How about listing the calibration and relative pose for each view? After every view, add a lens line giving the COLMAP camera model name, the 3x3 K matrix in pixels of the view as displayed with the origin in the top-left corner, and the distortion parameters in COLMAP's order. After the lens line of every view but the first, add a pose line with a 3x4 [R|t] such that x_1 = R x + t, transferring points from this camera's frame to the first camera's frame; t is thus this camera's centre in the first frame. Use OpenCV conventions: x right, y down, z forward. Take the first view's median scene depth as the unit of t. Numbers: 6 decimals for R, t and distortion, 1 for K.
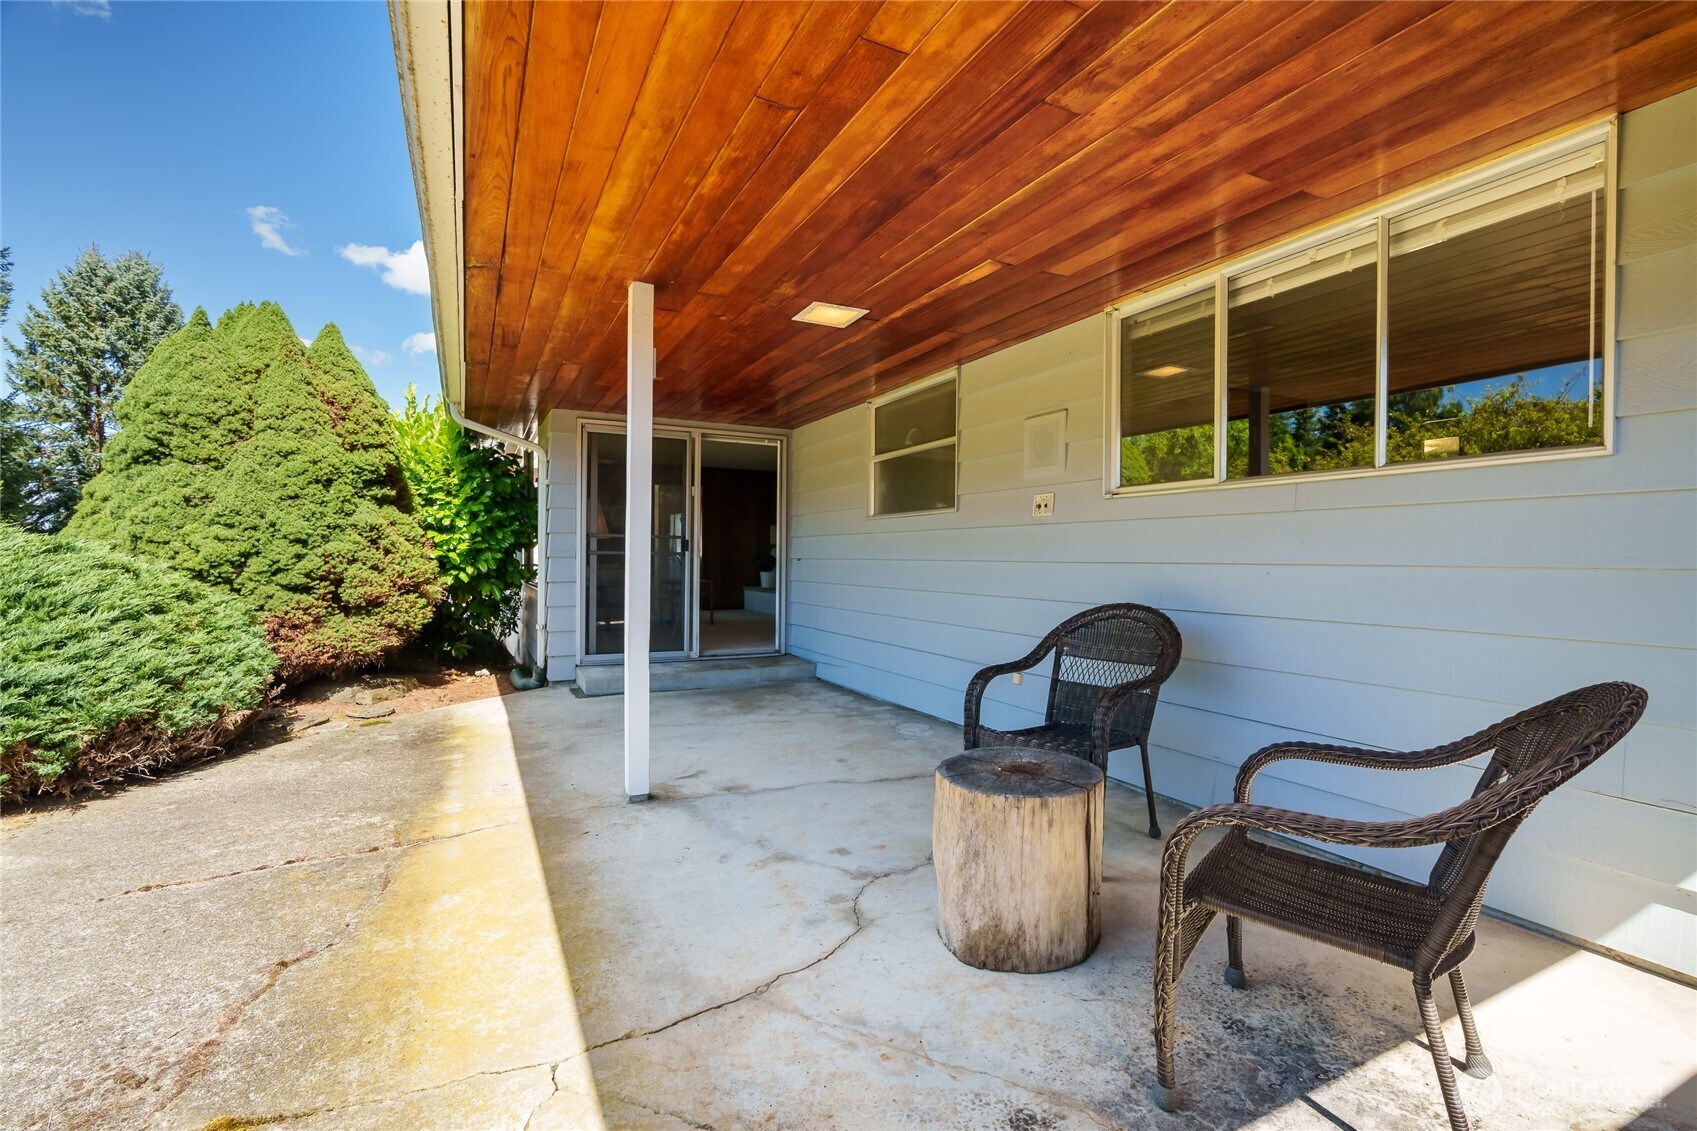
lens RADIAL K [[770.0, 0, 845.2], [0, 770.0, 570.1], [0, 0, 1]] dist [0.001429, 0.000516]
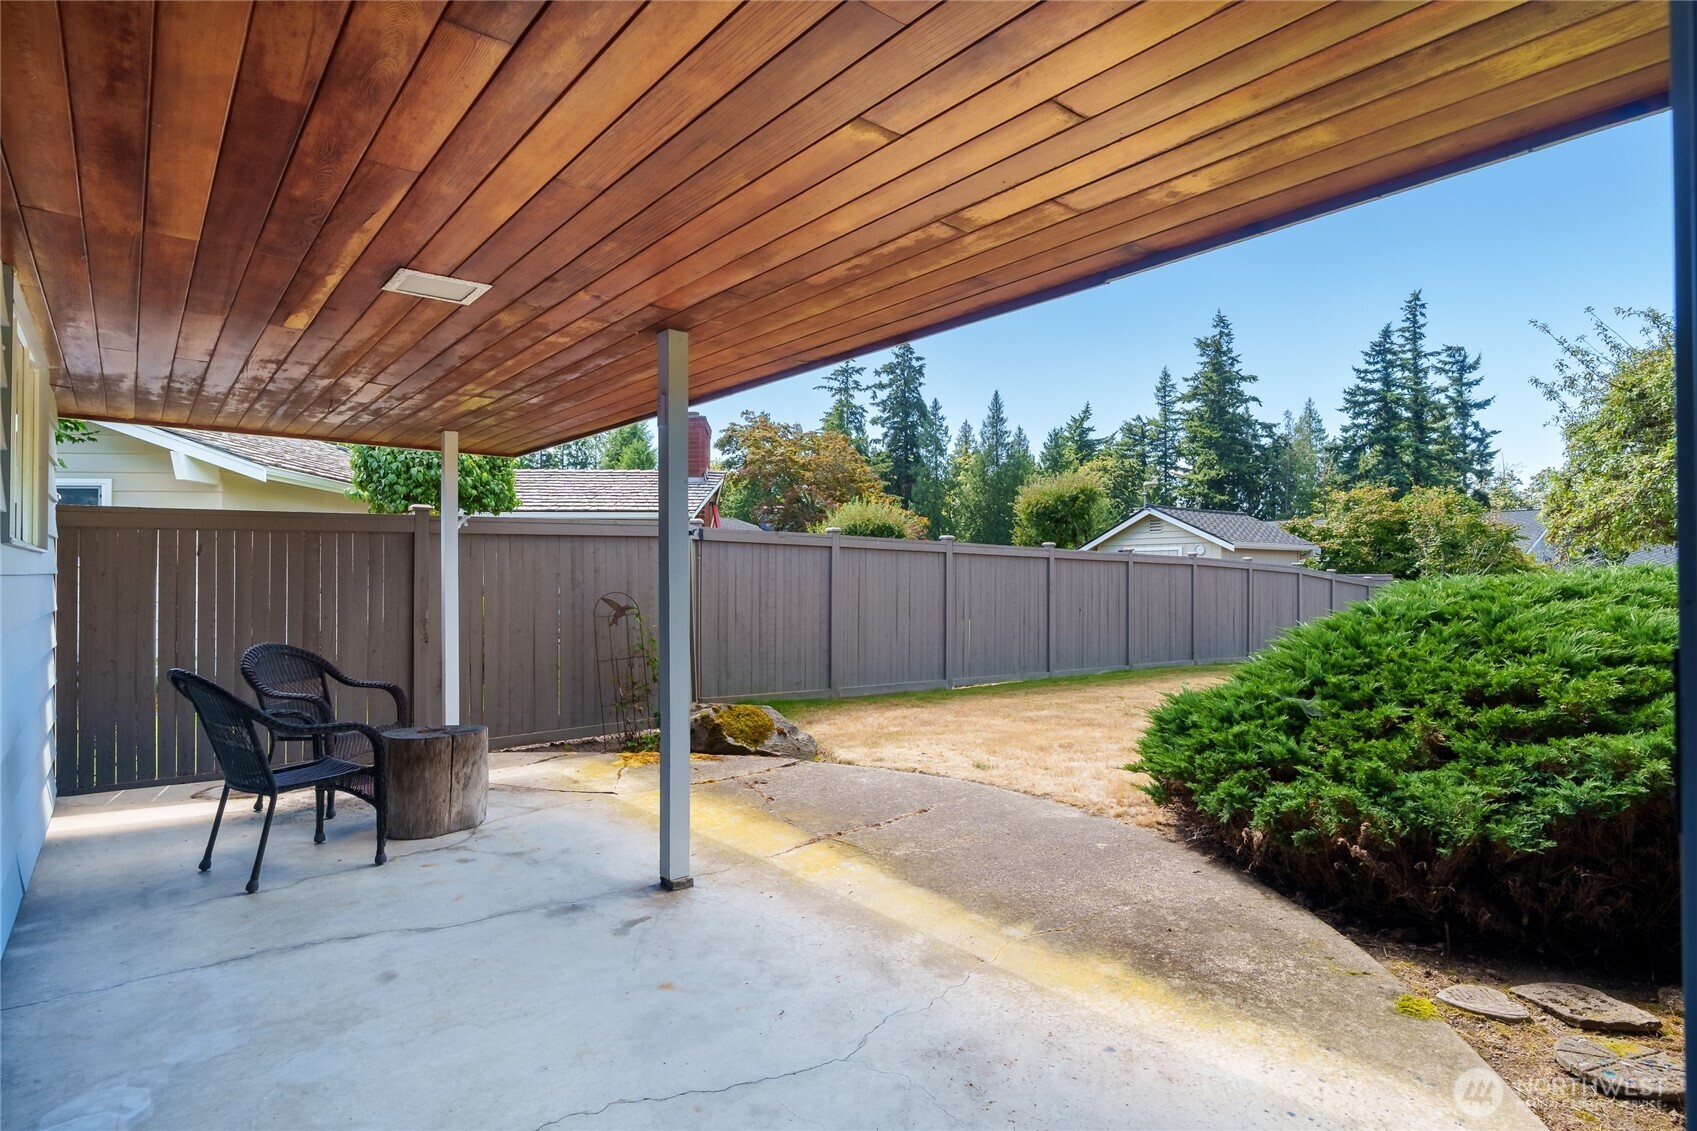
lens RADIAL K [[913.4, 0, 841.9], [0, 913.4, 553.2], [0, 0, 1]] dist [0.002318, 0.000989]
pose [[-0.978750, -0.010295, -0.204798, -0.268858], [-0.008816, 0.999928, -0.008133, -0.102011], [0.204867, -0.006154, -0.978770, 2.381312]]
